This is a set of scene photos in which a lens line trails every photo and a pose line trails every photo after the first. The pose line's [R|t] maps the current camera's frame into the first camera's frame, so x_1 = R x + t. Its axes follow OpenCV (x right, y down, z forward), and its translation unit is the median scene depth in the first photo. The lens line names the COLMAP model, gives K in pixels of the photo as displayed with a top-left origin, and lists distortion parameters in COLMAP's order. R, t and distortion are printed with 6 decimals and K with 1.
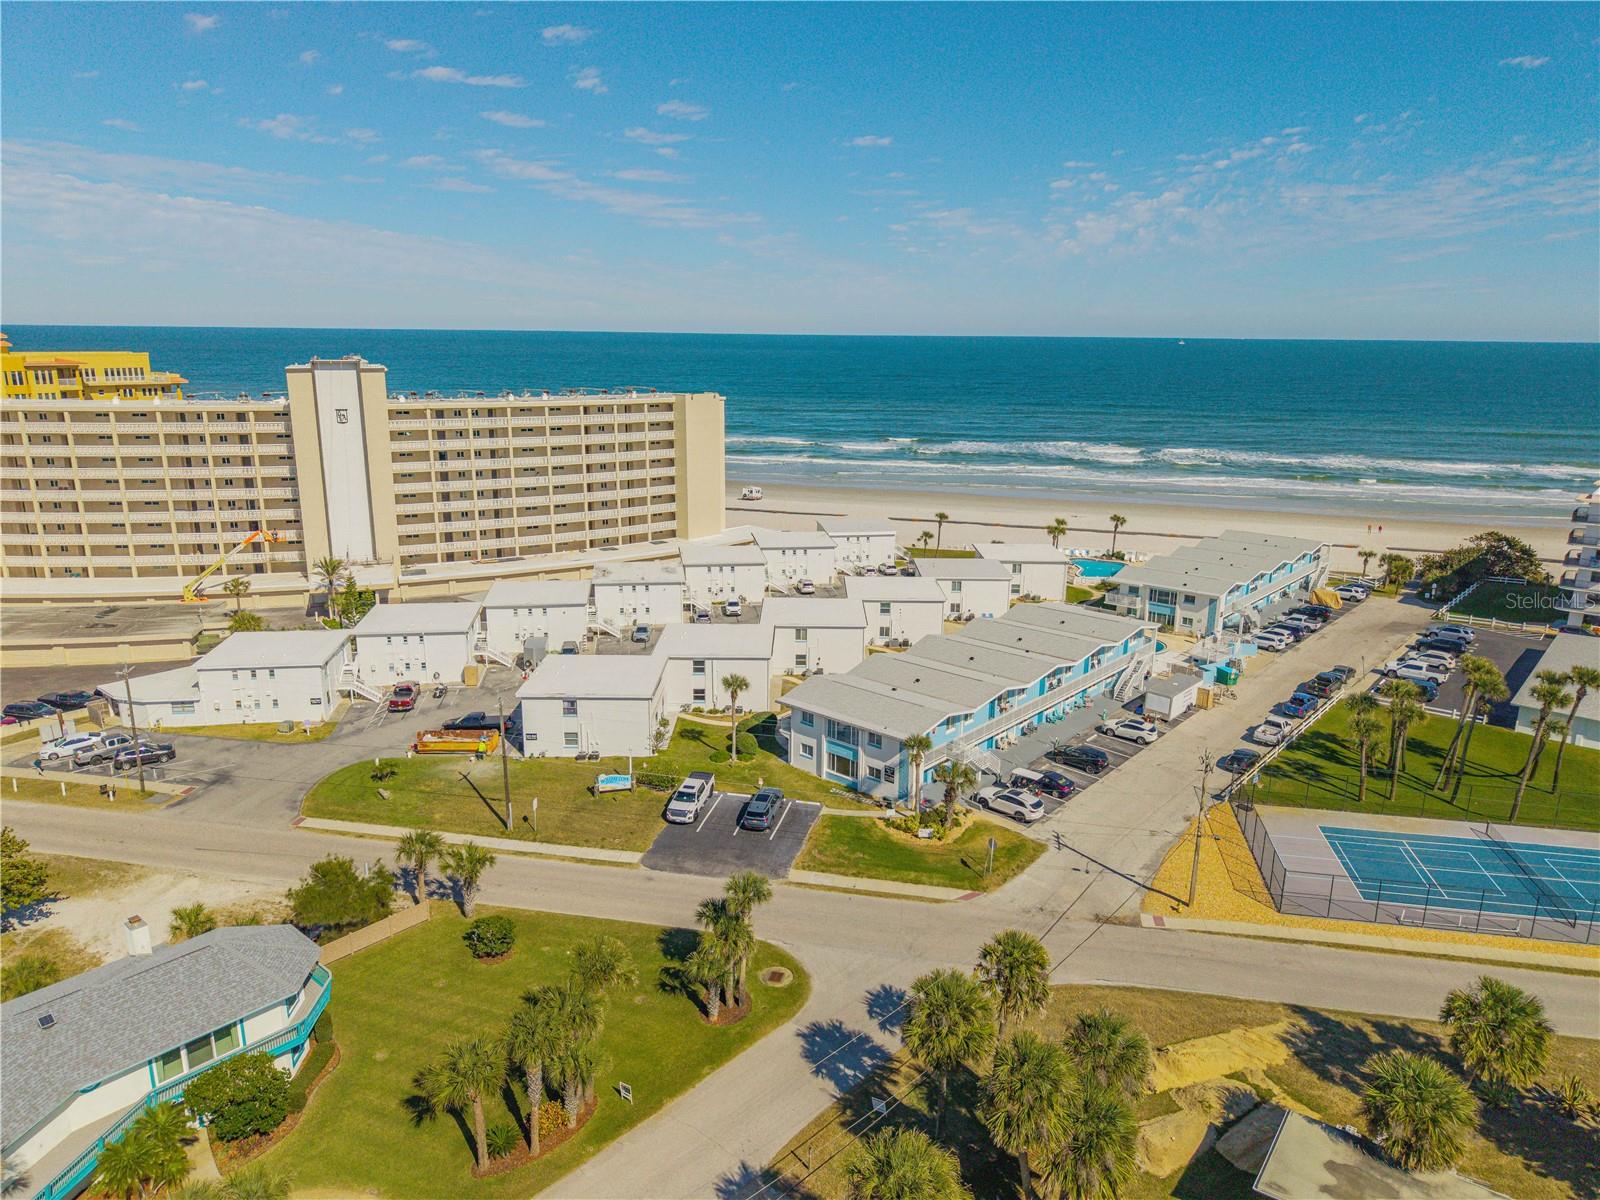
lens RADIAL K [[1121.6, 0, 800.0], [0, 1121.6, 600.0], [0, 0, 1]] dist [0.021384, -0.004246]
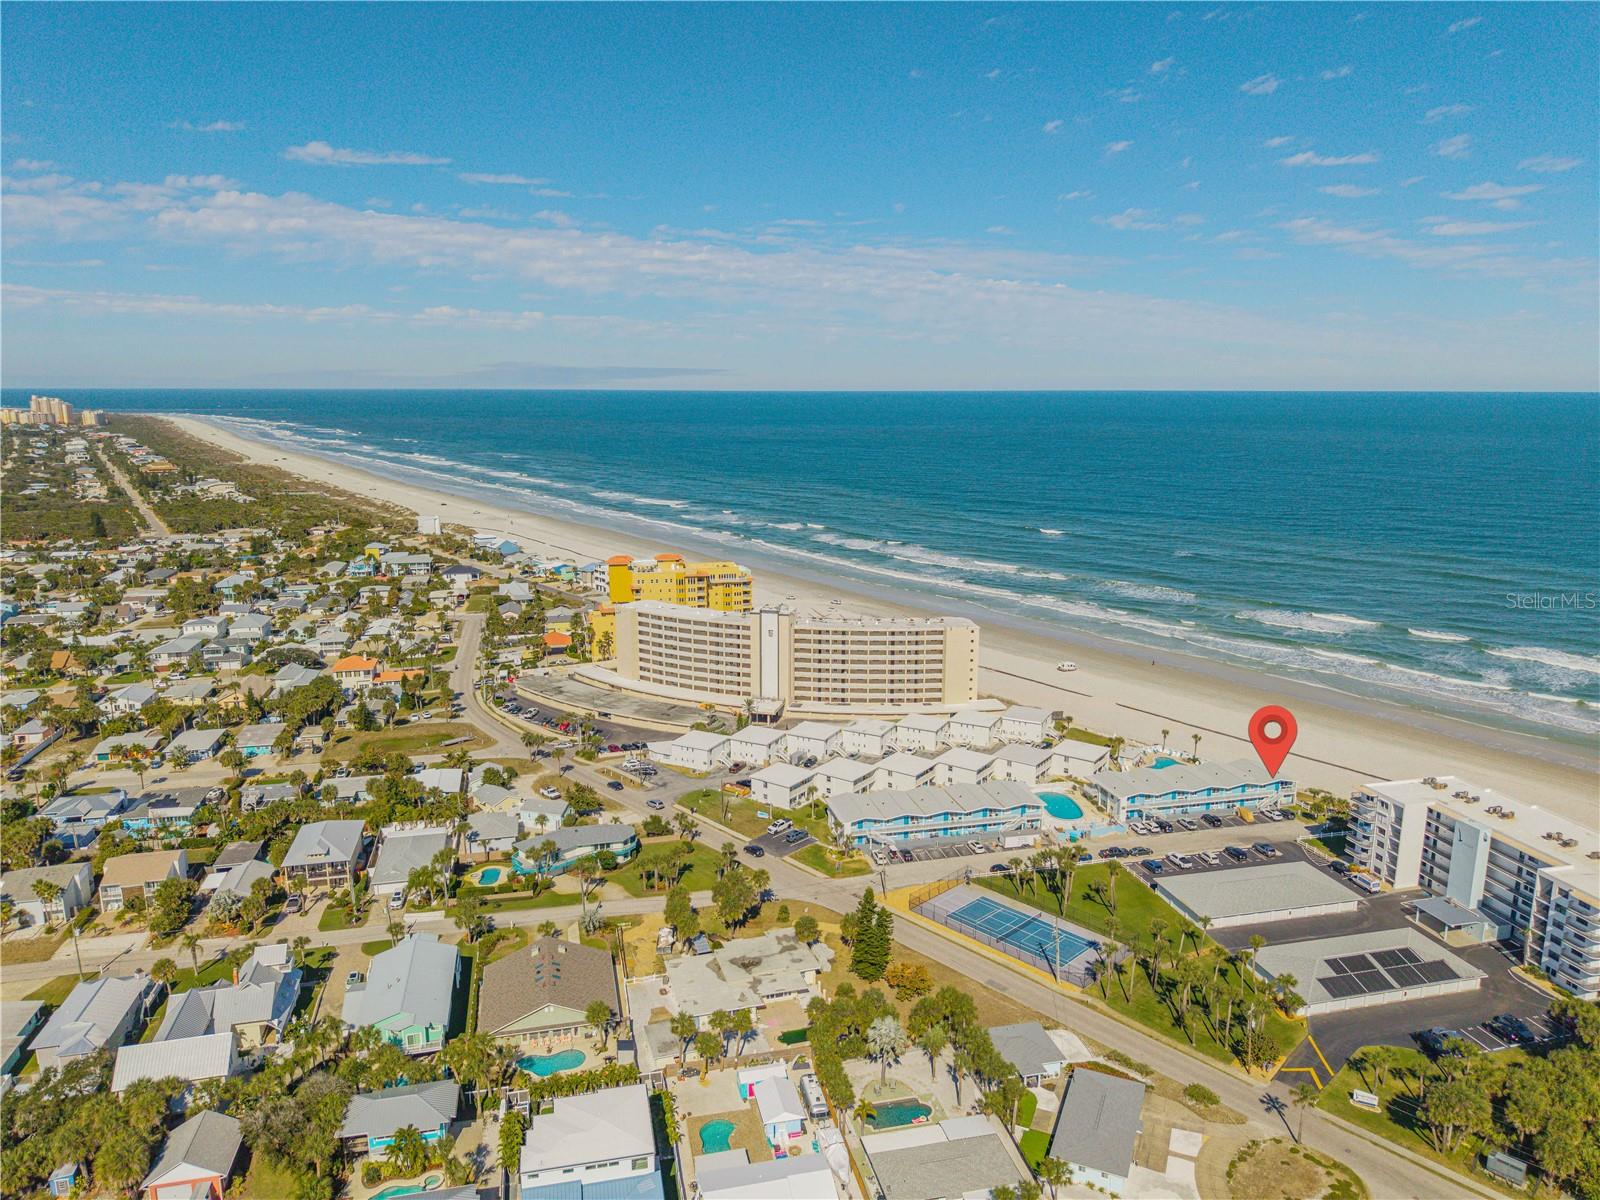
lens RADIAL K [[1115.3, 0, 800.0], [0, 1115.3, 600.0], [0, 0, 1]] dist [-0.002273, -0.001313]
pose [[0.807772, 0.122662, -0.576593, 0.799387], [-0.138306, 0.990245, 0.016902, -0.238302], [0.573041, 0.066094, 0.816857, -0.703379]]
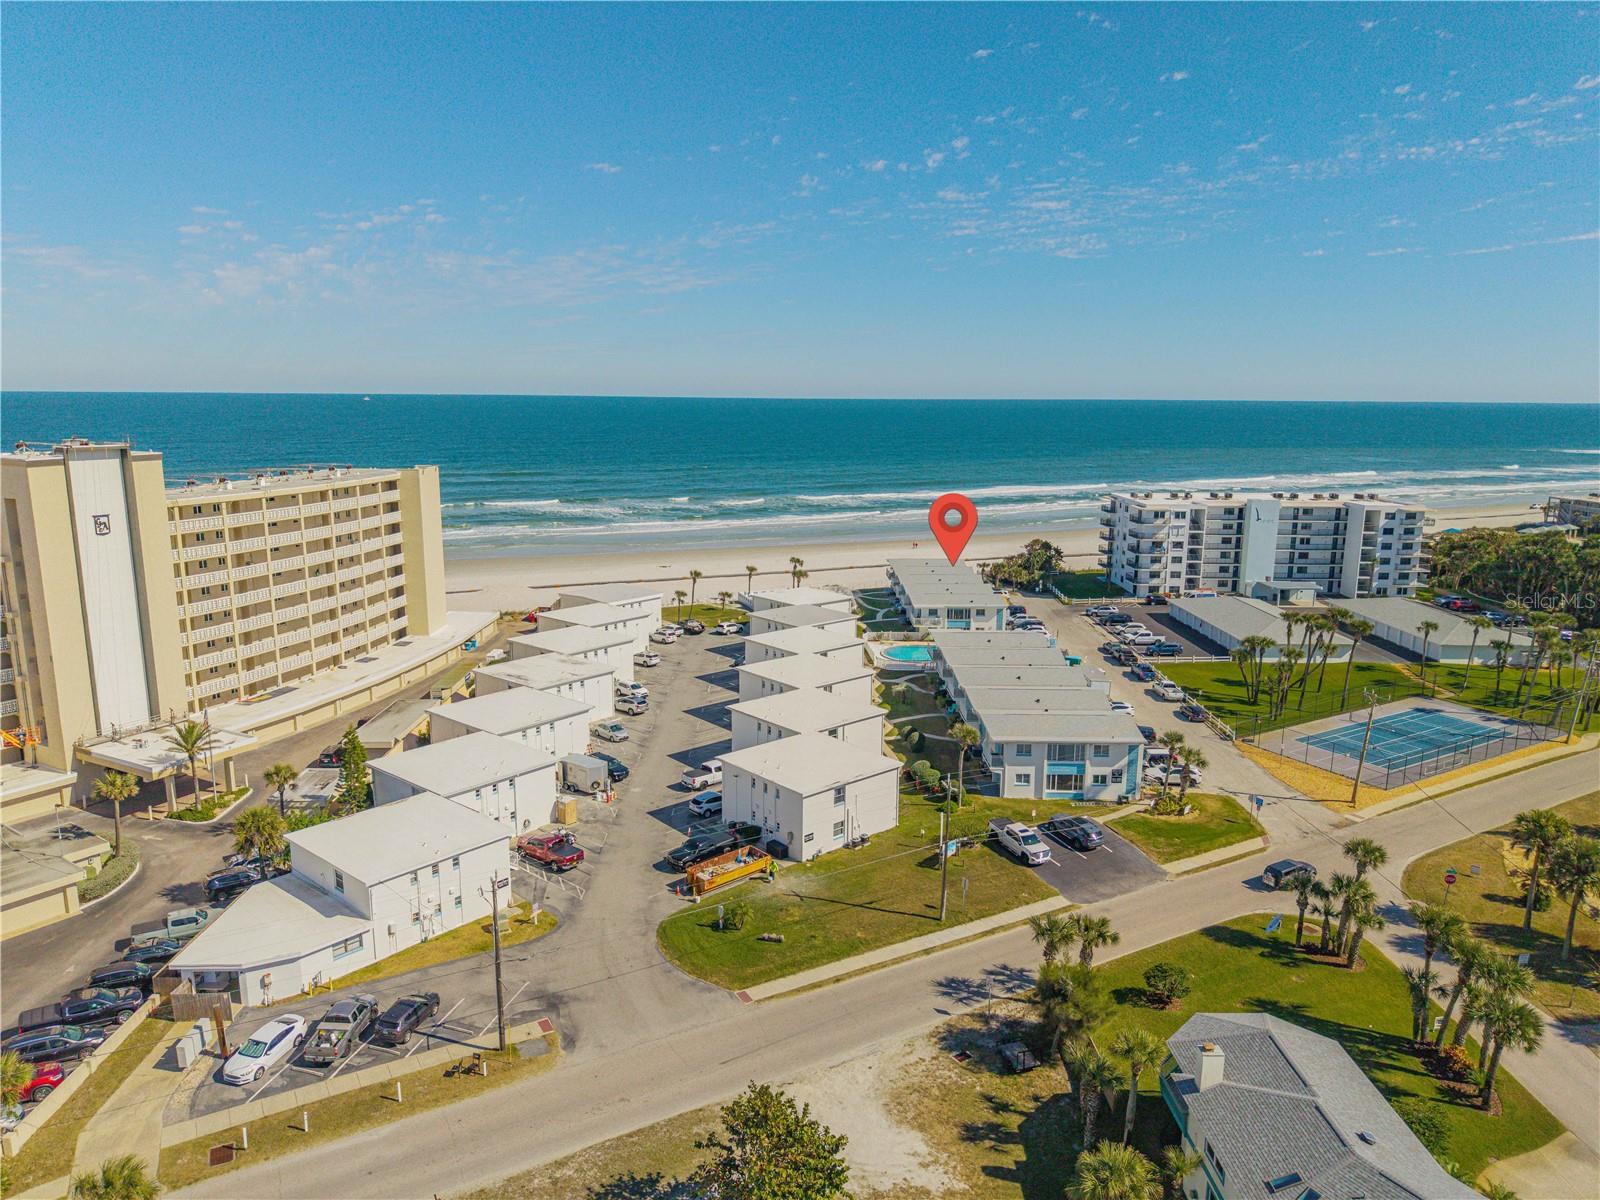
lens RADIAL K [[1115.3, 0, 800.0], [0, 1115.3, 600.0], [0, 0, 1]] dist [-0.002273, -0.001313]
pose [[0.732899, -0.129046, 0.667986, -0.509199], [0.158532, 0.987211, 0.016778, -0.054779], [-0.661609, 0.093600, 0.743984, 0.184578]]
